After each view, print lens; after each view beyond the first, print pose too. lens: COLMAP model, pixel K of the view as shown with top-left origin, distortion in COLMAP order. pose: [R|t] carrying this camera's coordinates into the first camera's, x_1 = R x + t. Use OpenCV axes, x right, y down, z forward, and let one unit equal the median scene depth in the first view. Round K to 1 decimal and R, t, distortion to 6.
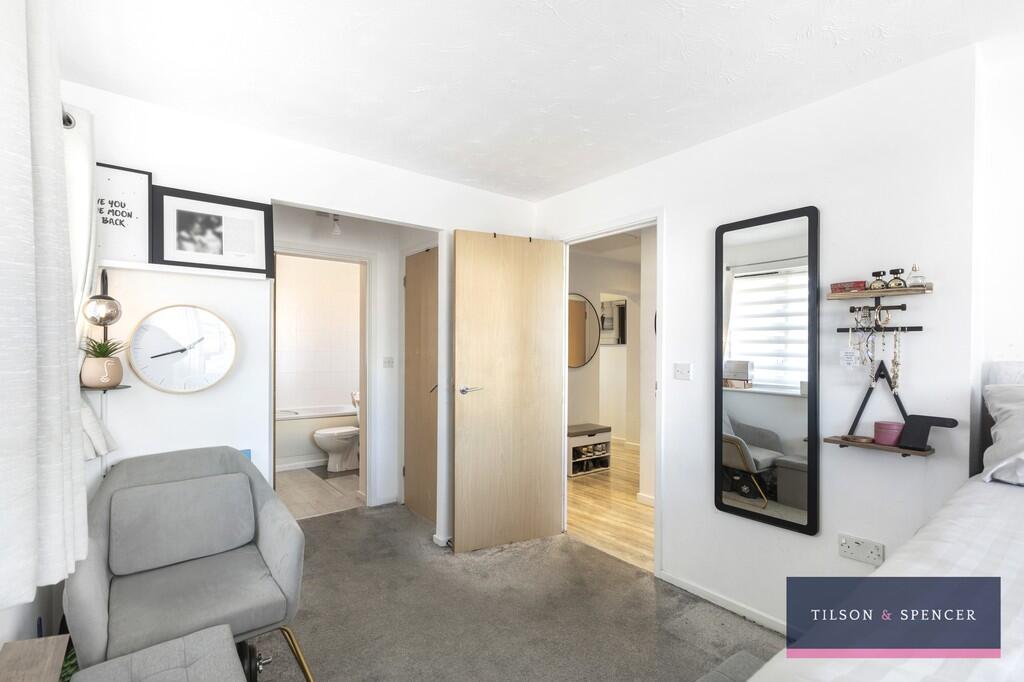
lens RADIAL K [[469.3, 0, 512.3], [0, 469.3, 345.7], [0, 0, 1]] dist [0.000140, 0.000040]
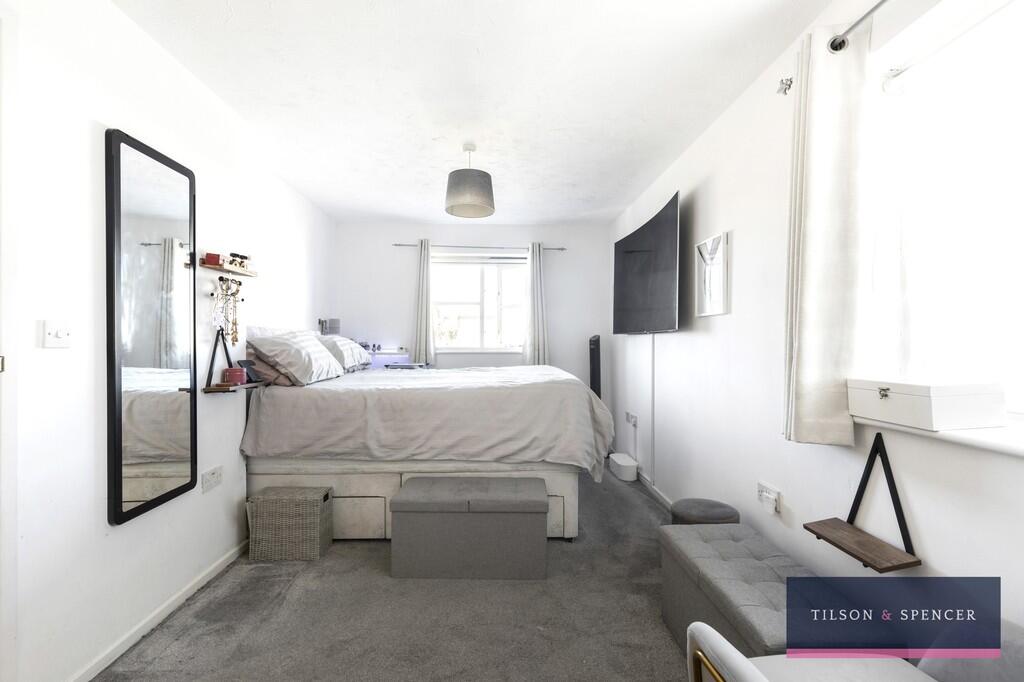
lens RADIAL K [[469.3, 0, 511.2], [0, 469.3, 345.3], [0, 0, 1]] dist [0.000140, 0.000040]
pose [[-0.804756, -0.006444, 0.593571, -0.540871], [-0.006957, 0.999975, 0.001424, 0.079254], [-0.593566, -0.002984, -0.804780, 1.406683]]
